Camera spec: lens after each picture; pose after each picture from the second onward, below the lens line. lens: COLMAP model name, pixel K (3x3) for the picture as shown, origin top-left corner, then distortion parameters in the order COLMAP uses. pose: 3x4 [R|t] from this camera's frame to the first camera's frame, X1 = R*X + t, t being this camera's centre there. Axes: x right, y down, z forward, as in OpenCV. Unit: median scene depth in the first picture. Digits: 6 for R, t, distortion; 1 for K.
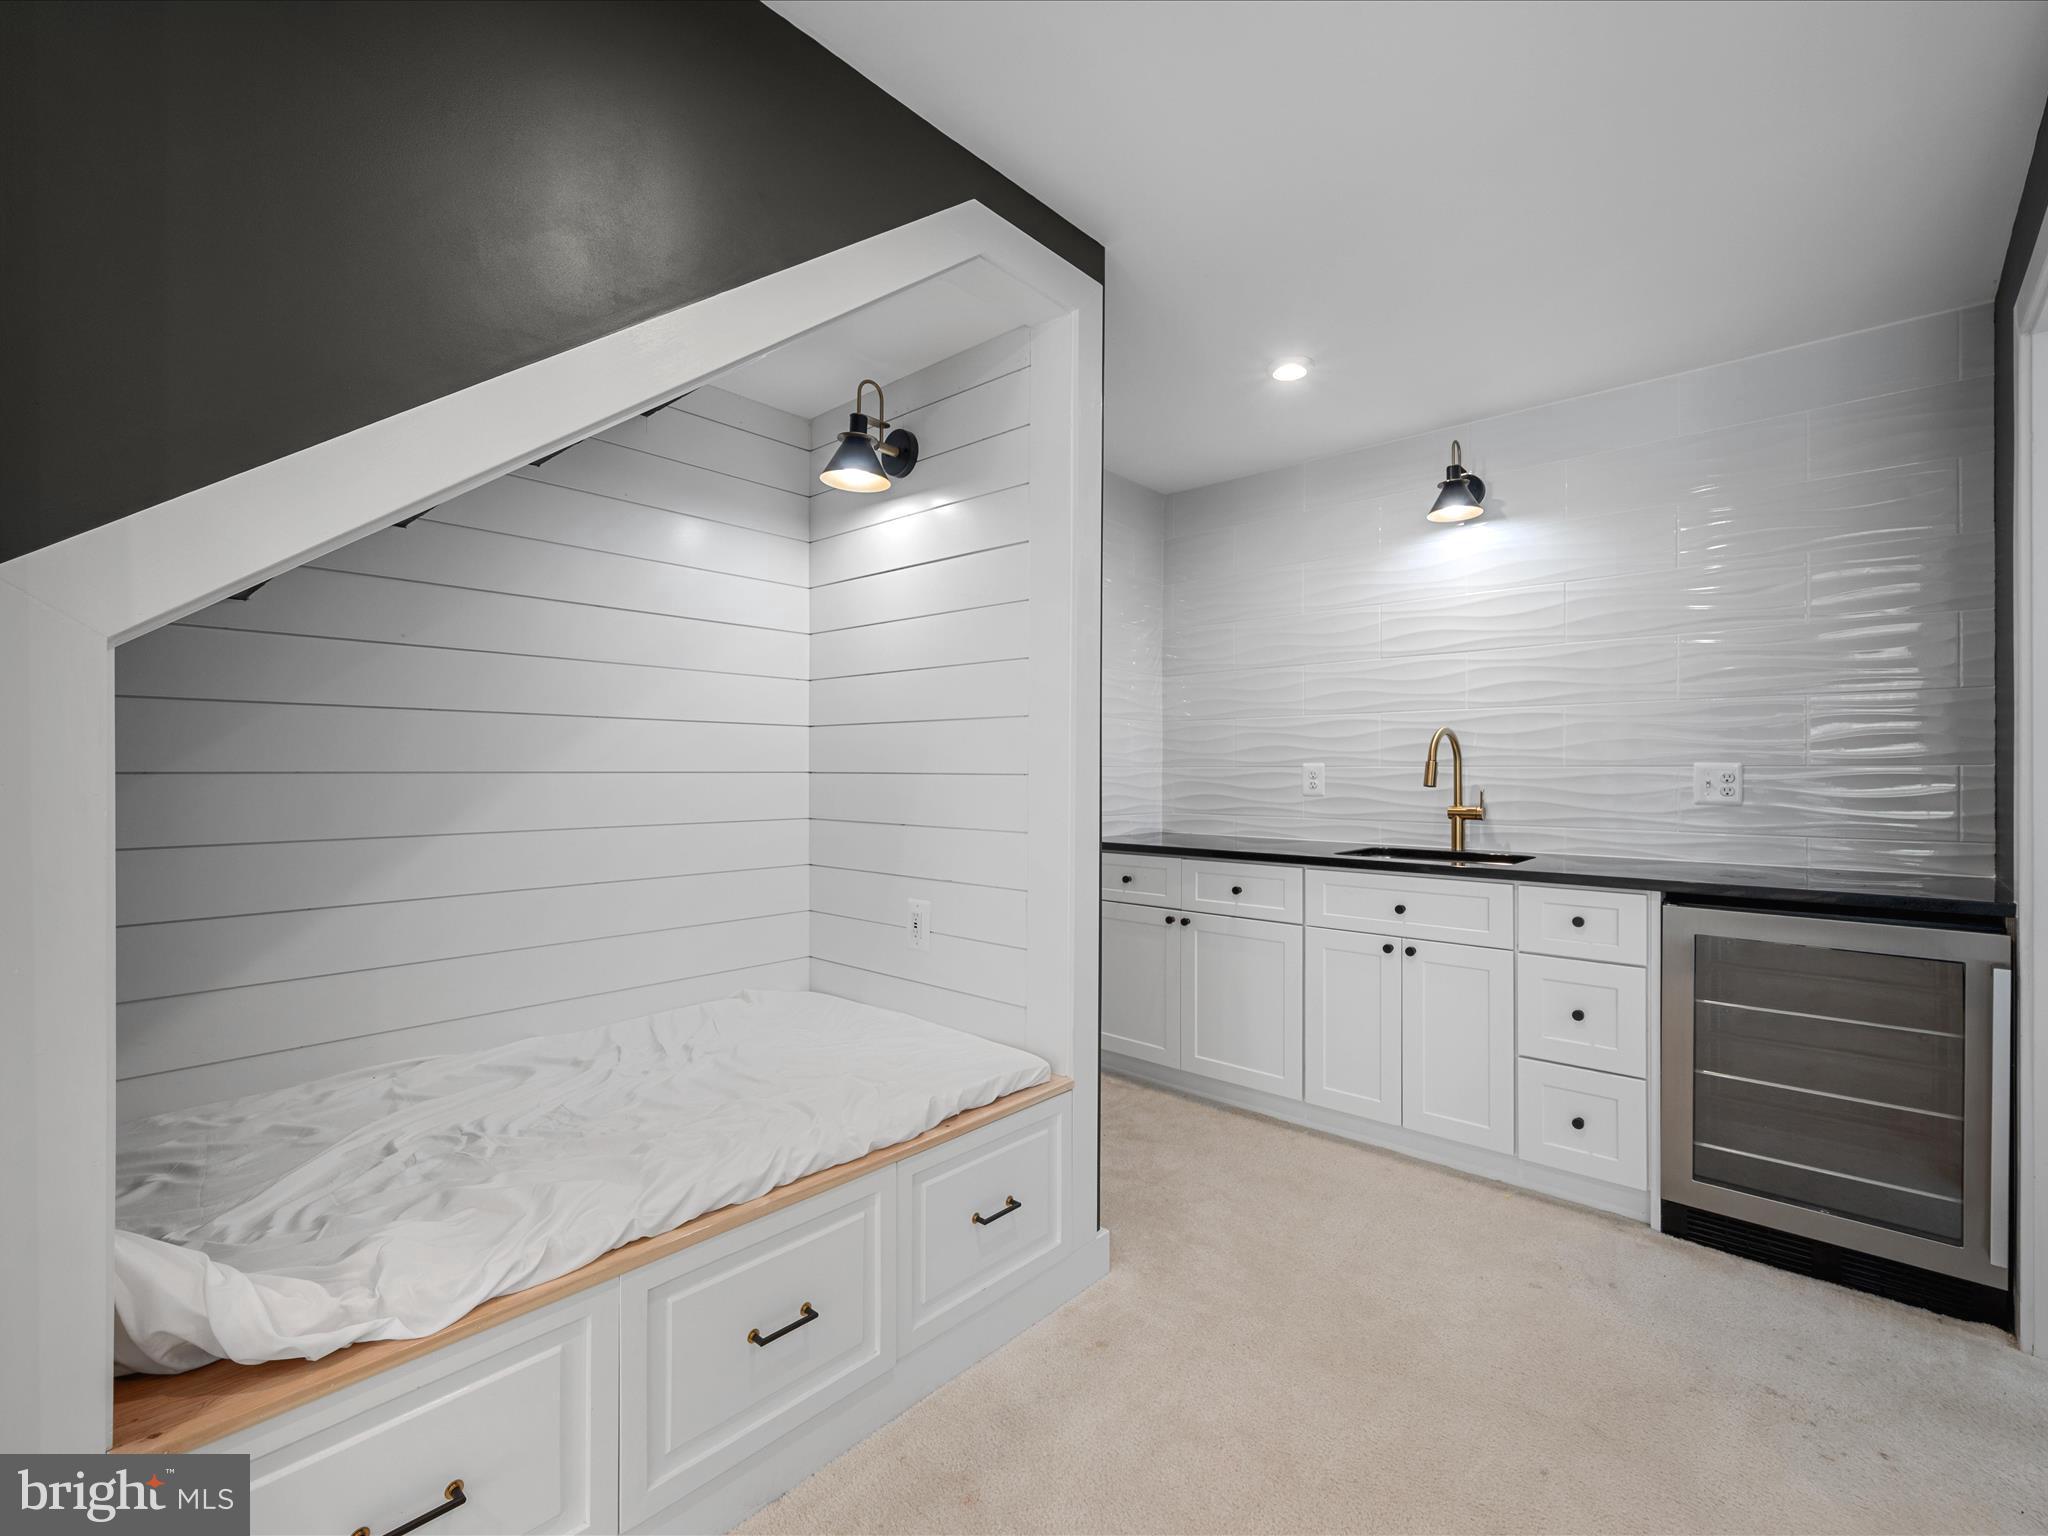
lens RADIAL K [[915.4, 0, 1022.6], [0, 915.4, 767.8], [0, 0, 1]] dist [-0.000009, 0.000049]
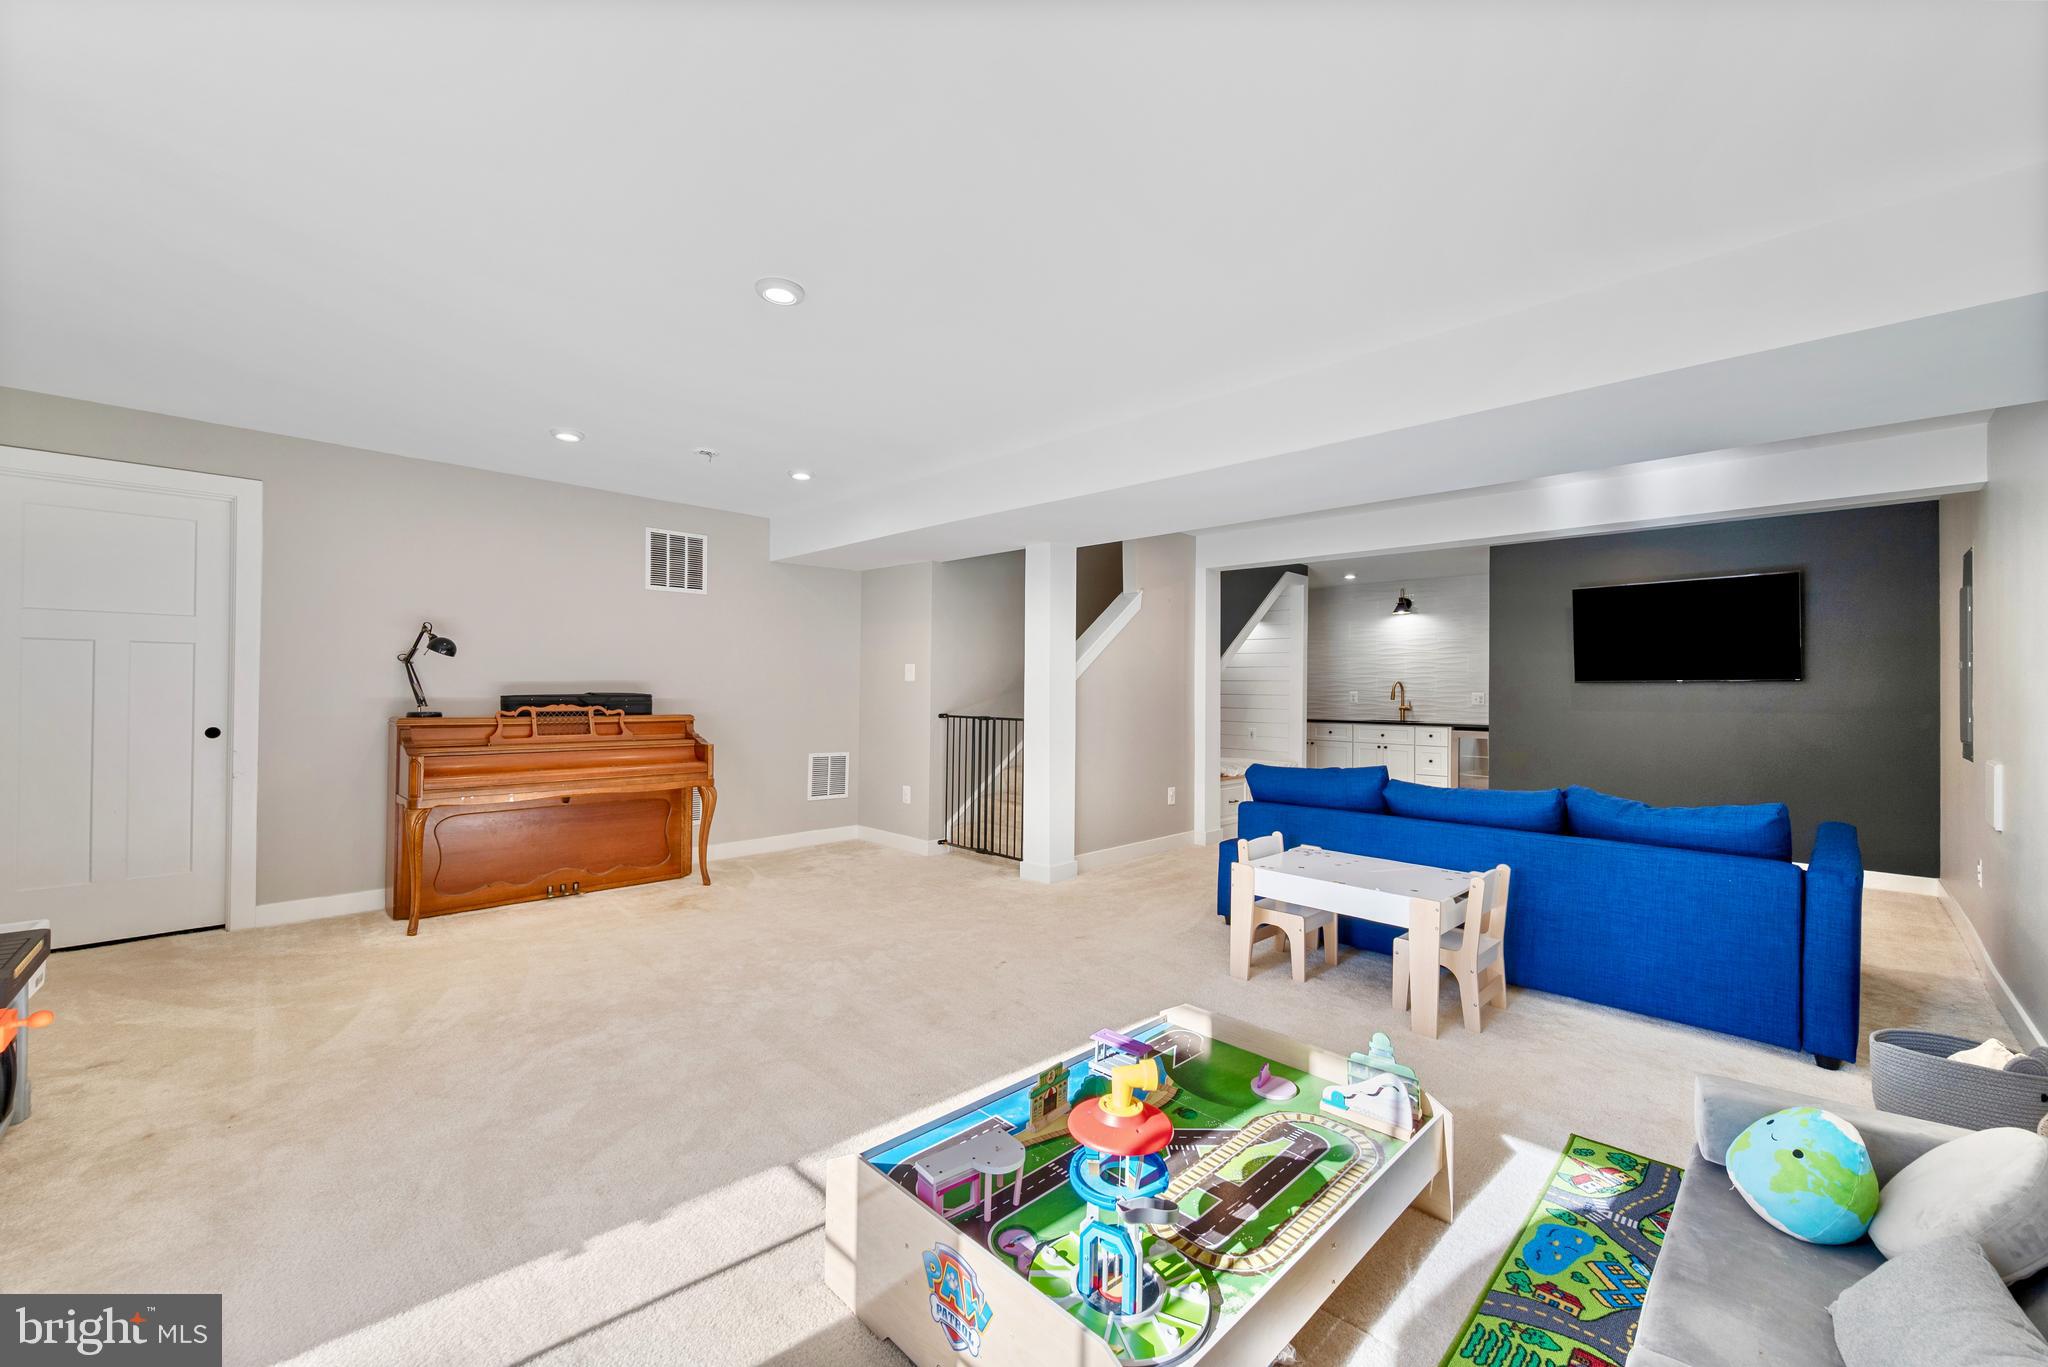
lens RADIAL K [[817.7, 0, 1026.0], [0, 817.7, 688.1], [0, 0, 1]] dist [0.001338, 0.000042]
pose [[0.998772, 0.002725, -0.049467, -0.701164], [-0.003235, 0.999942, -0.010238, 0.013737], [0.049436, 0.010386, 0.998723, -1.937396]]
